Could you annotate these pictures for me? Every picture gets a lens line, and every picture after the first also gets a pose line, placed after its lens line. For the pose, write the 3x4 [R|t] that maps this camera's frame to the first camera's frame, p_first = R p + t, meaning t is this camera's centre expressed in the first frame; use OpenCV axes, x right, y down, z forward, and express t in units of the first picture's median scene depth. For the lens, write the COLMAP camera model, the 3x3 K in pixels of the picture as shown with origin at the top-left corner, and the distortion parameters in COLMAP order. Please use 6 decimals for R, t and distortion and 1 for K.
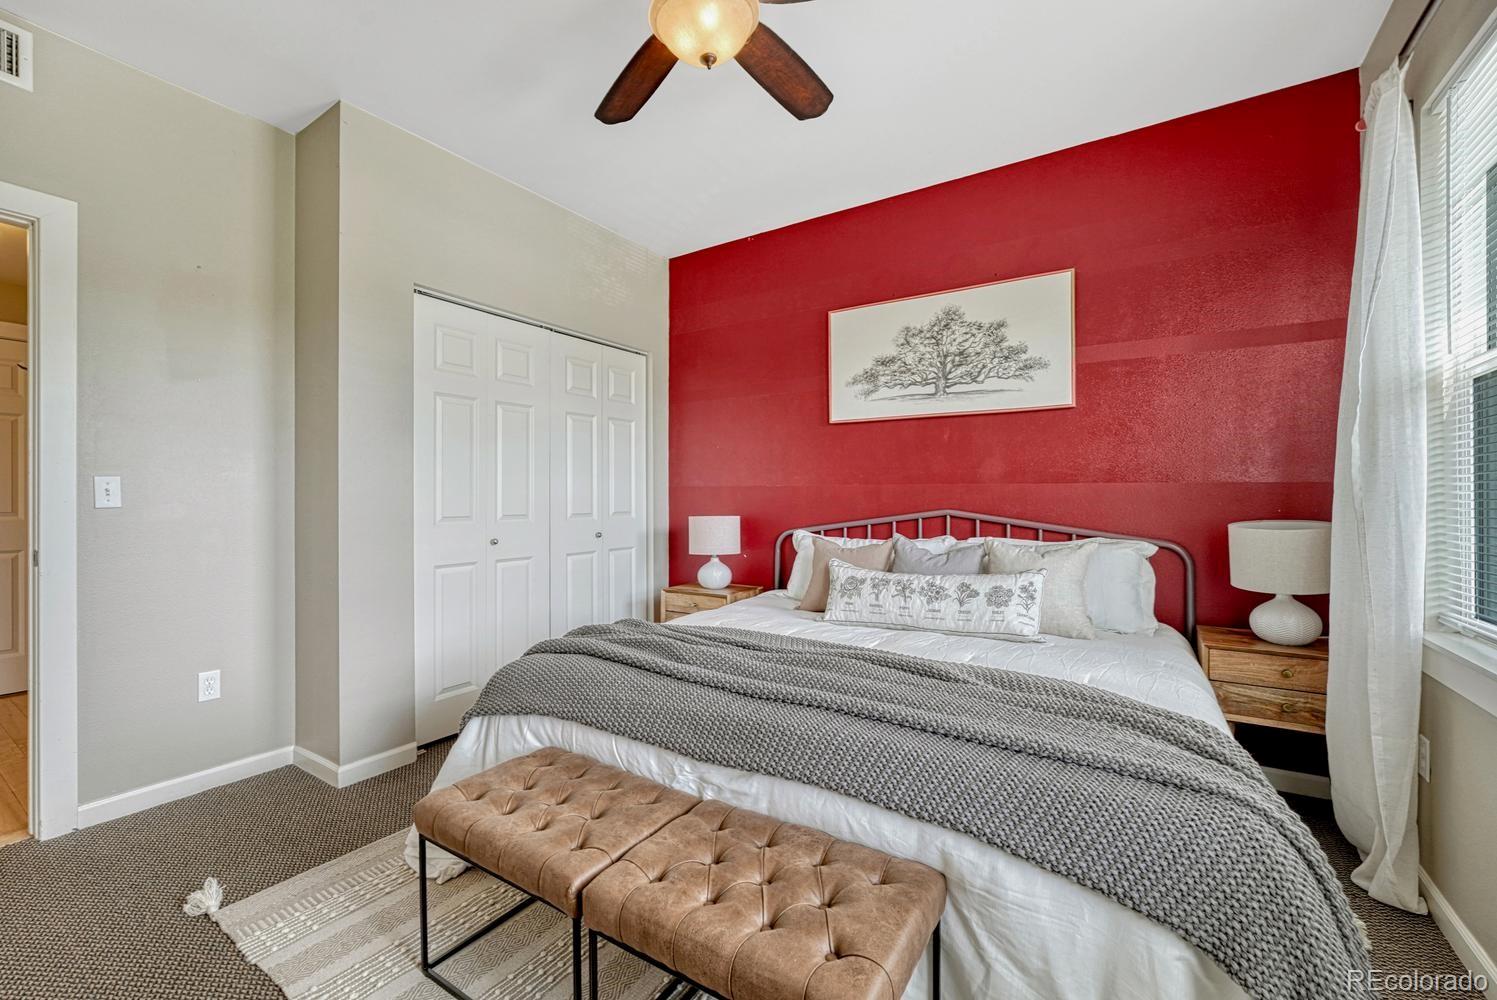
lens RADIAL K [[616.7, 0, 753.0], [0, 616.7, 509.0], [0, 0, 1]] dist [-0.014110, 0.003201]
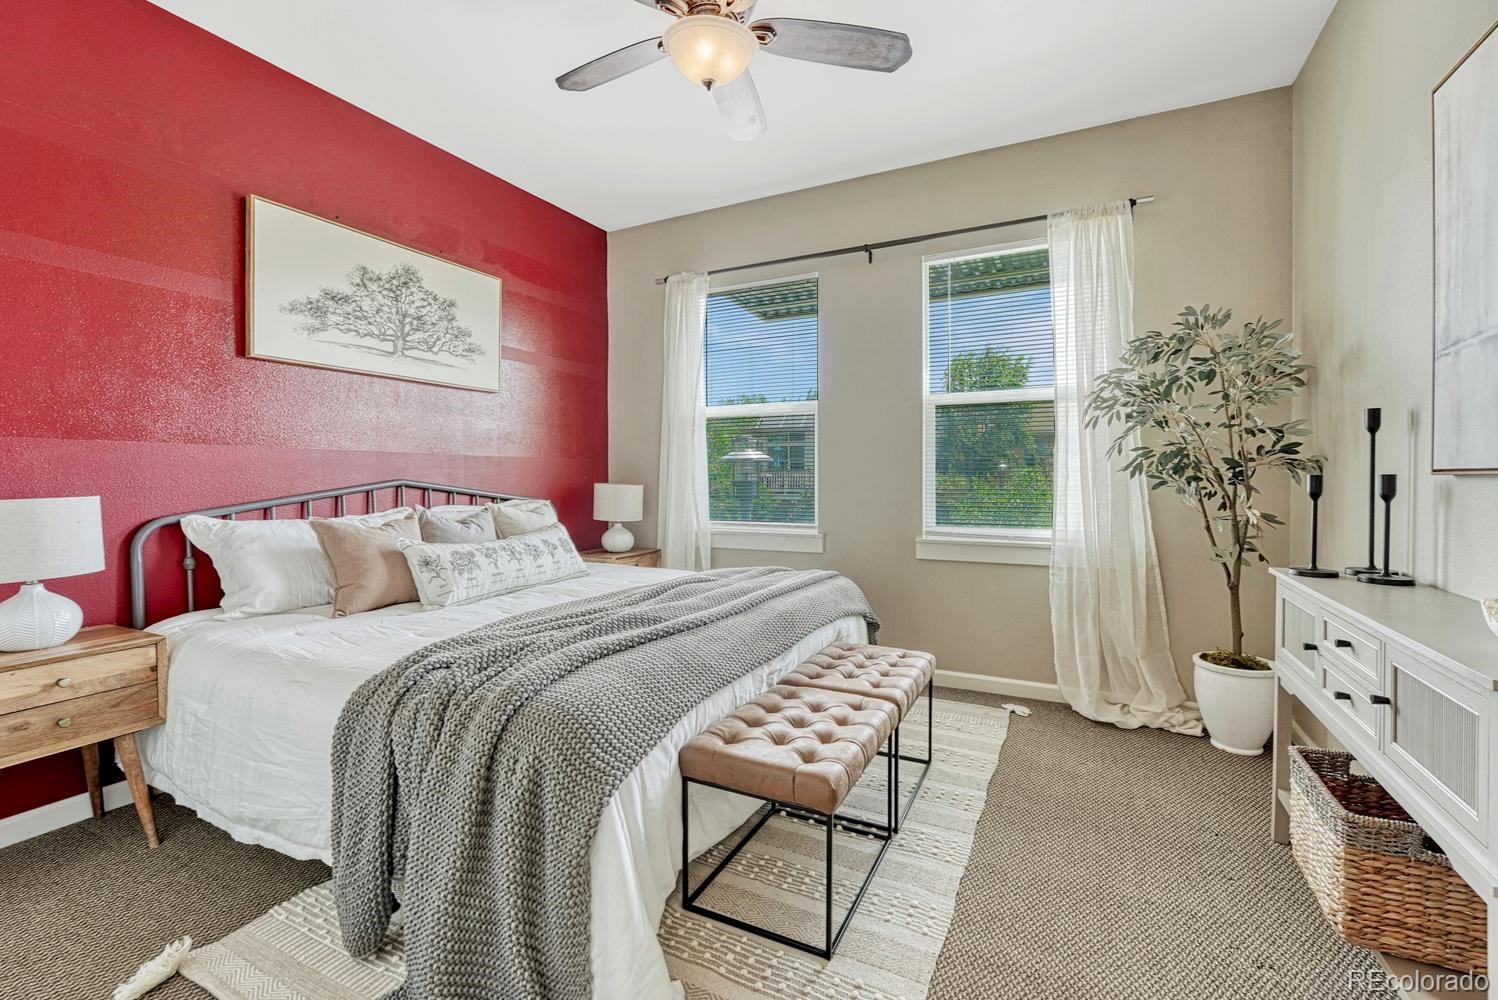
lens RADIAL K [[640.7, 0, 741.3], [0, 640.7, 490.4], [0, 0, 1]] dist [-0.014412, 0.003628]
pose [[-0.091801, -0.020699, 0.995562, -0.713041], [0.022119, 0.999495, 0.022820, 0.007254], [-0.995532, 0.024116, -0.091296, 0.586169]]
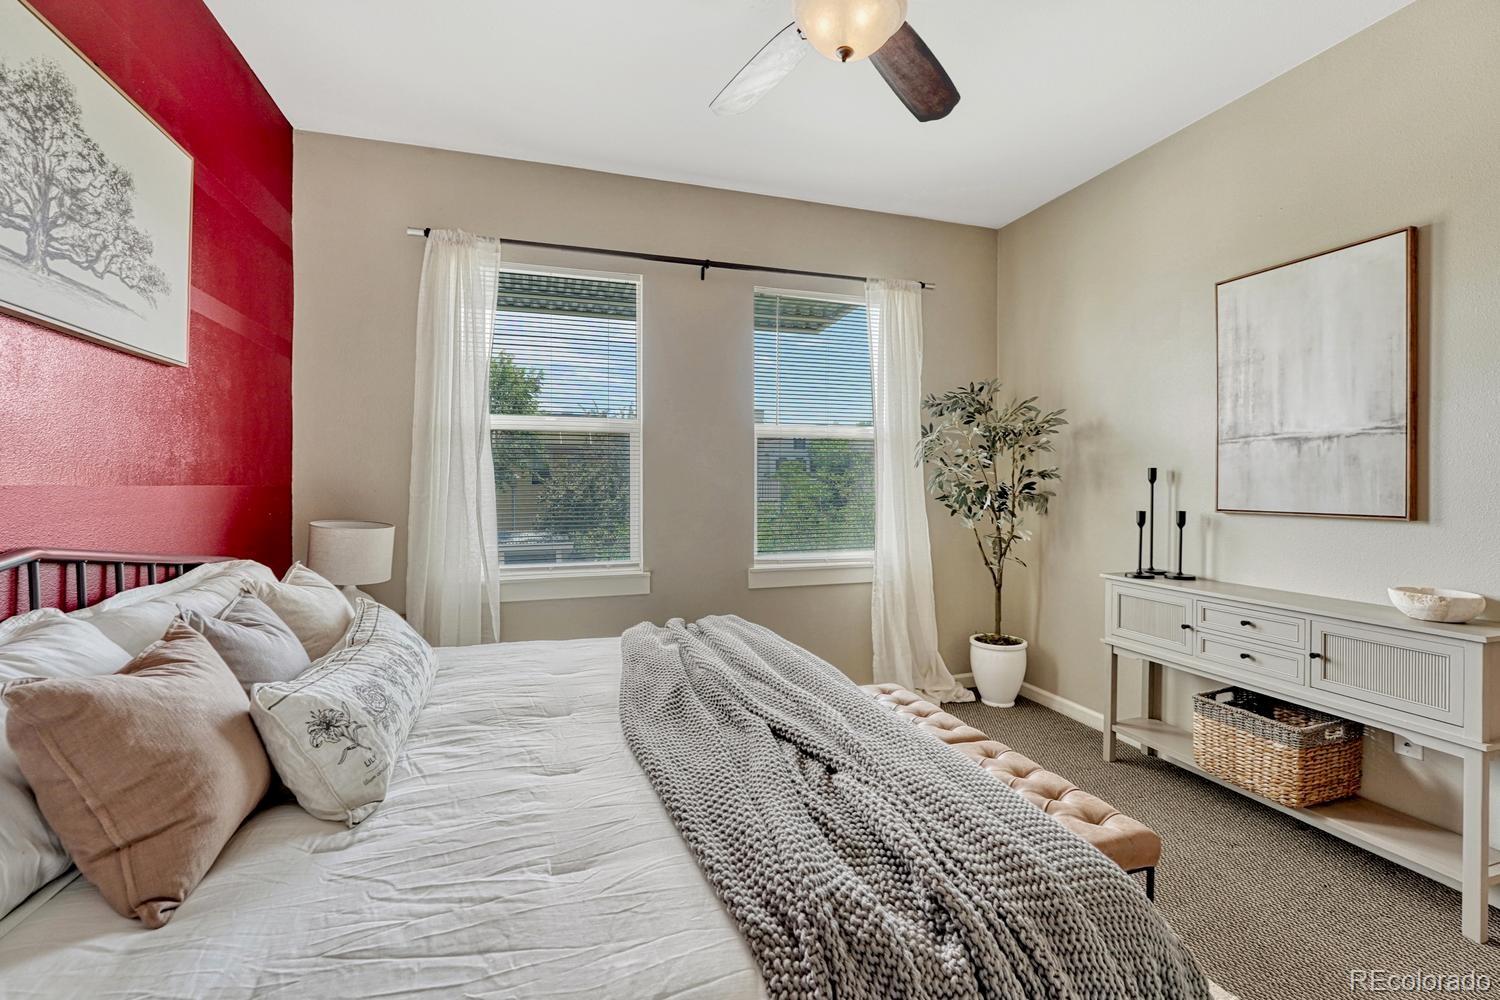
lens RADIAL K [[641.6, 0, 742.3], [0, 641.6, 490.4], [0, 0, 1]] dist [-0.014412, 0.003628]
pose [[-0.767293, -0.006078, 0.641268, -0.327748], [0.014915, 0.999515, 0.027319, -0.042629], [-0.641123, 0.030527, -0.766831, 1.039603]]
